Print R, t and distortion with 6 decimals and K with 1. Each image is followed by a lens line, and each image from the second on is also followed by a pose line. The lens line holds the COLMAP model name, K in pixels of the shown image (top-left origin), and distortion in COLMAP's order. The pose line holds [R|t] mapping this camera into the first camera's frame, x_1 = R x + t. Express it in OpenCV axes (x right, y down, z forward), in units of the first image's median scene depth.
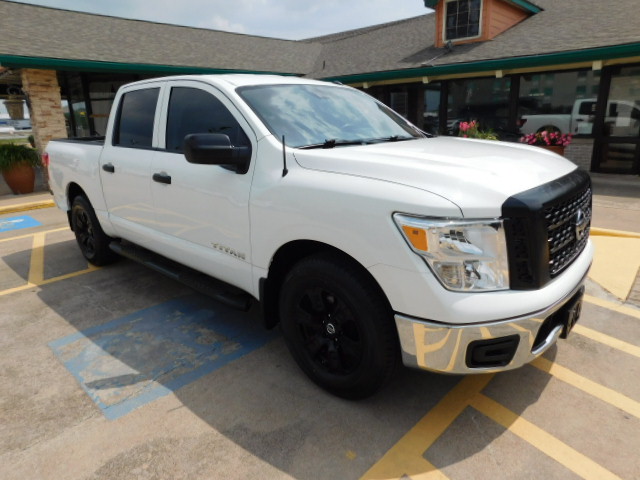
lens RADIAL K [[426.0, 0, 321.6], [0, 426.0, 242.0], [0, 0, 1]] dist [-0.069406, 0.054335]
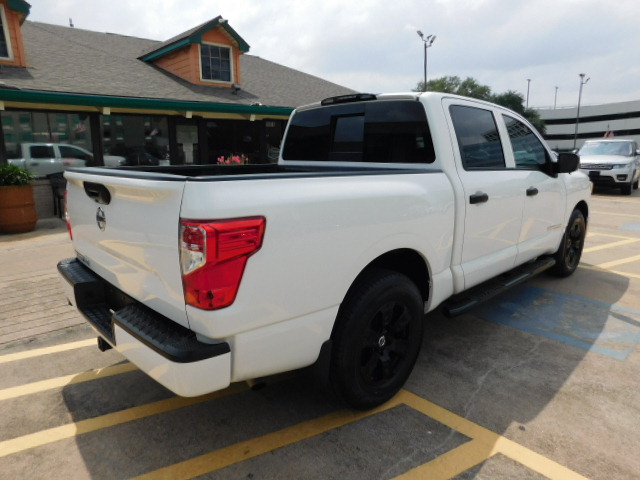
lens RADIAL K [[422.8, 0, 321.7], [0, 422.8, 239.3], [0, 0, 1]] dist [-0.067322, 0.052596]
pose [[0.058979, -0.180615, 0.981784, -1.724106], [0.290862, 0.943932, 0.156178, -0.411446], [-0.954945, 0.276352, 0.108206, 1.607124]]
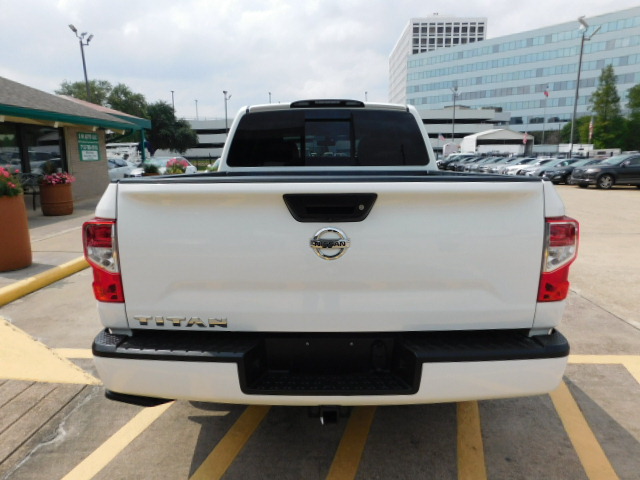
lens RADIAL K [[422.8, 0, 321.7], [0, 422.8, 239.3], [0, 0, 1]] dist [-0.067322, 0.052596]
pose [[-0.669843, -0.111978, 0.734010, -1.493373], [0.237501, 0.904314, 0.354697, -0.580295], [-0.703494, 0.411919, -0.579154, 2.161555]]
